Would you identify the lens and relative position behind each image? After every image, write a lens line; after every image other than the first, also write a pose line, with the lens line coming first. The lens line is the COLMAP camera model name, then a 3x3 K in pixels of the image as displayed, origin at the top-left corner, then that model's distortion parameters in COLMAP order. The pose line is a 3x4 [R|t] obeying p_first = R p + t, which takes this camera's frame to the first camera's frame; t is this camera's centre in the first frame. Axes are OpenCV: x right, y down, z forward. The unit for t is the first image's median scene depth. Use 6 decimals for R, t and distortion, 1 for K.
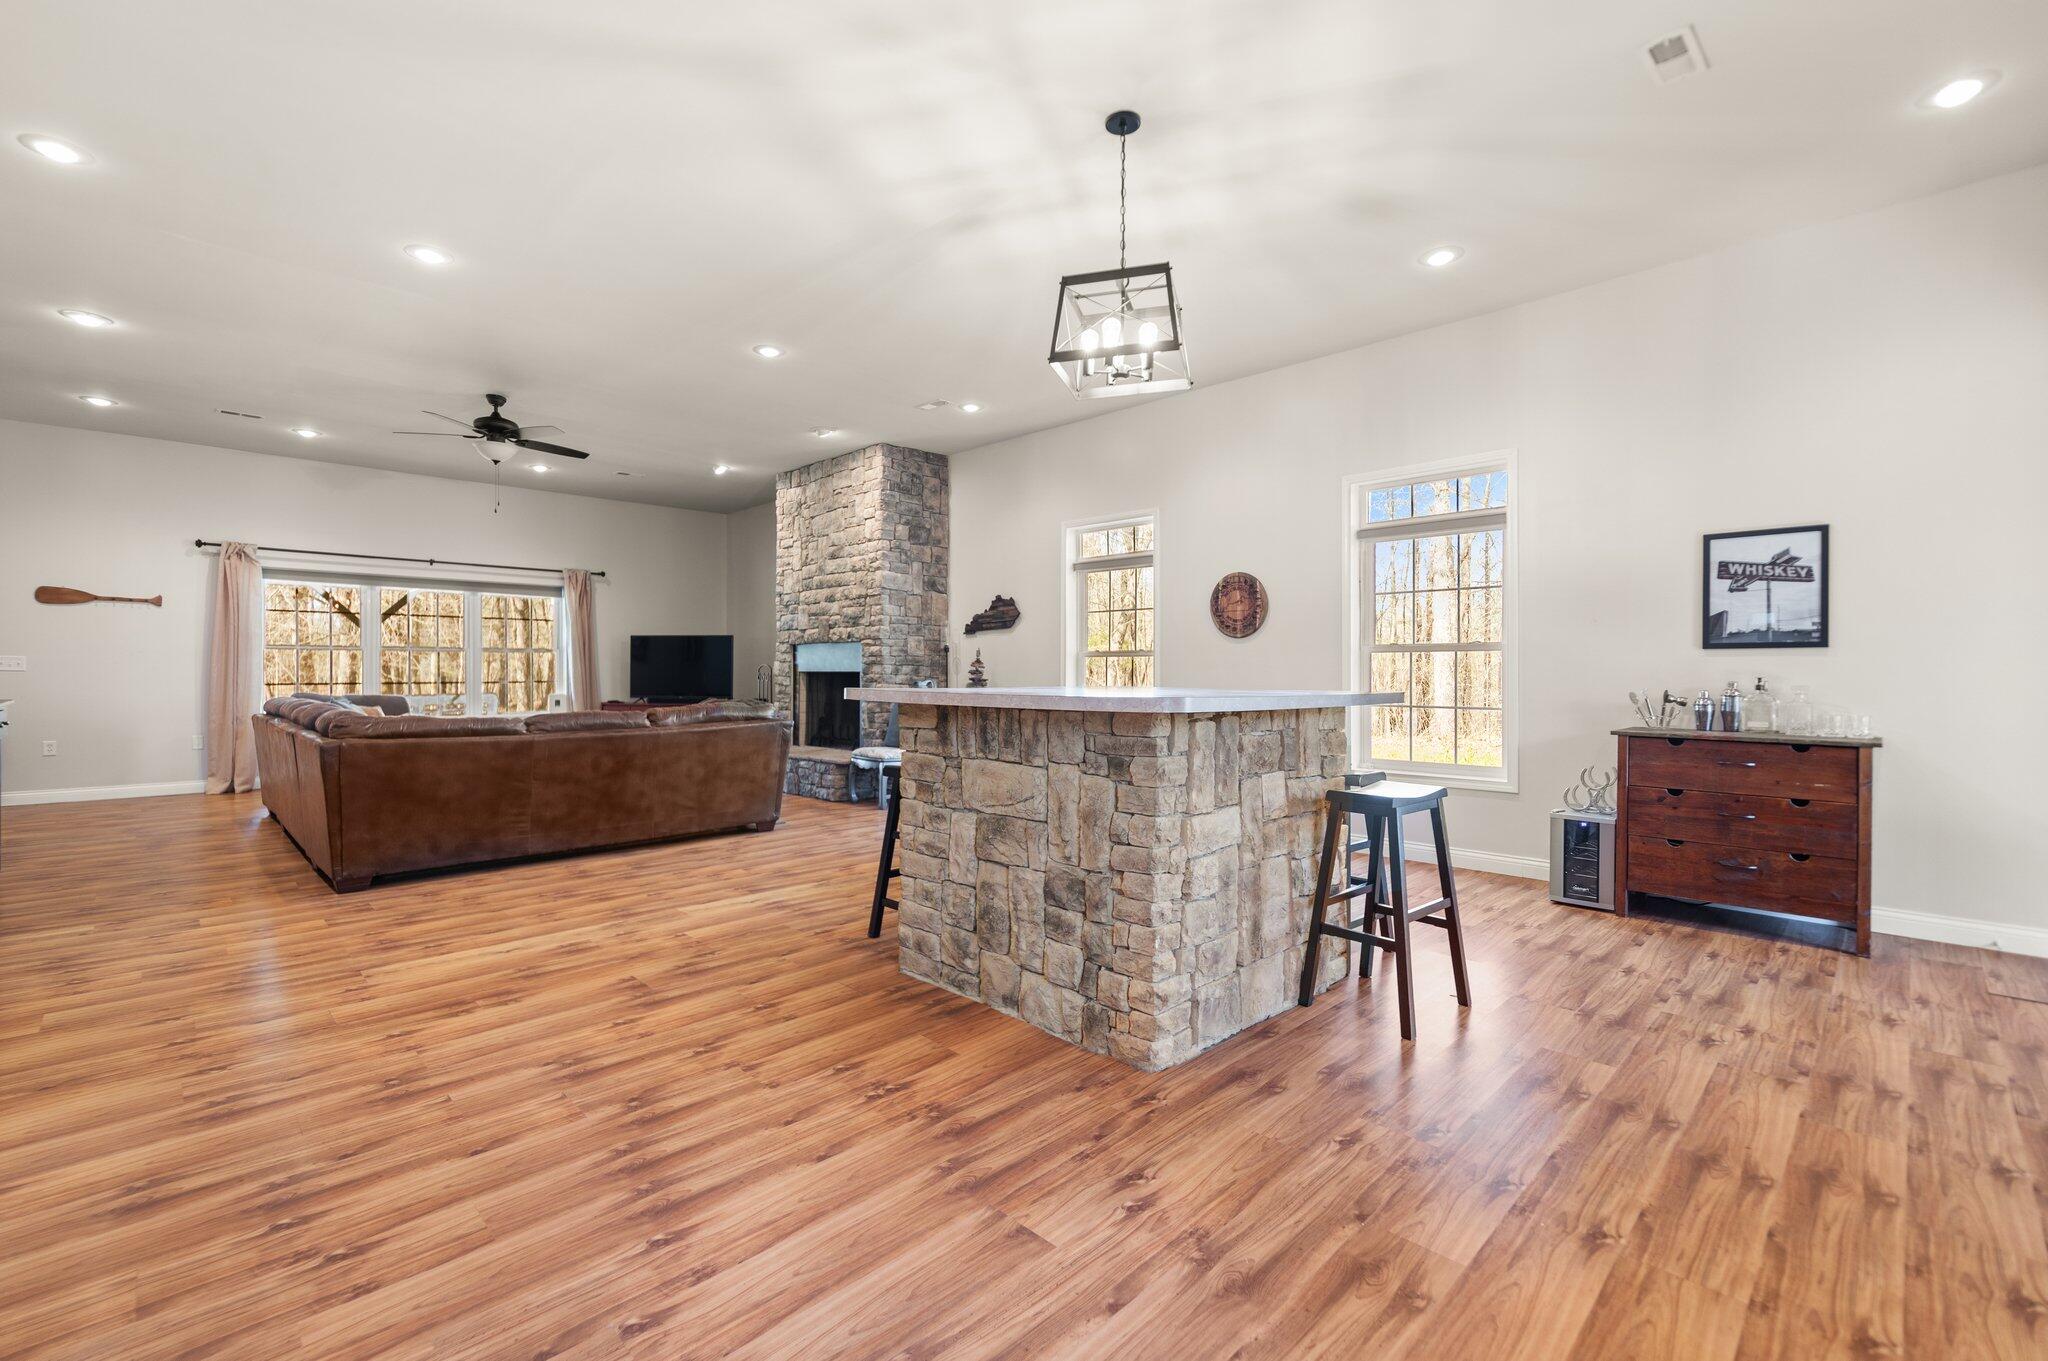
lens RADIAL K [[899.7, 0, 1004.9], [0, 899.7, 672.6], [0, 0, 1]] dist [-0.002926, 0.001658]
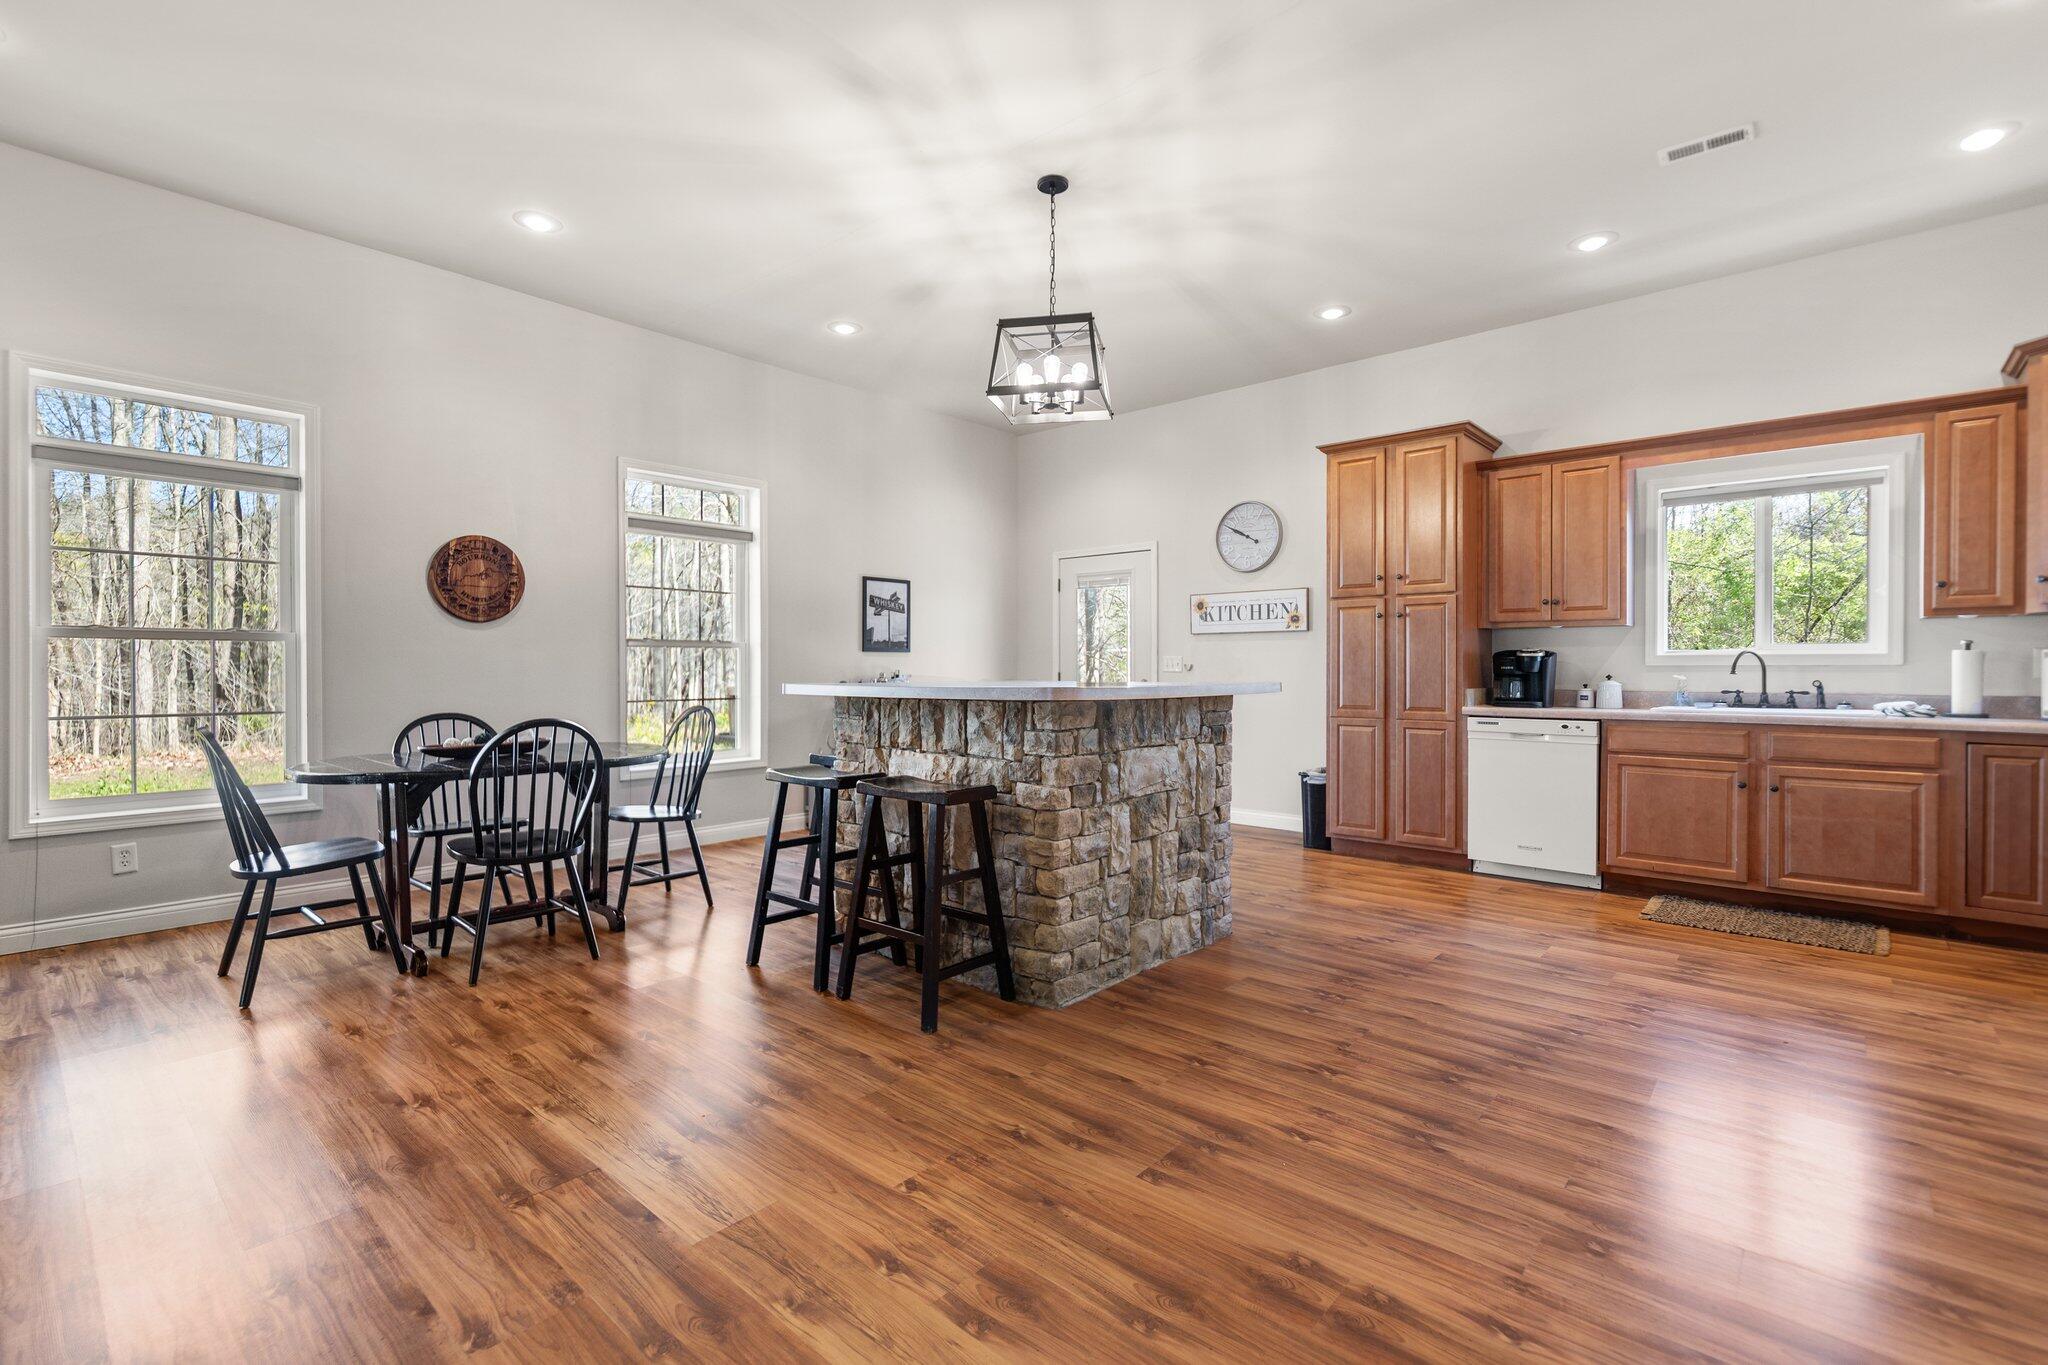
lens RADIAL K [[899.7, 0, 1024.7], [0, 899.7, 677.3], [0, 0, 1]] dist [-0.002926, 0.001658]
pose [[-0.080111, -0.014285, 0.996684, -0.719931], [0.000383, 0.999897, 0.014362, -0.003344], [-0.996786, 0.001532, -0.080097, 0.805809]]
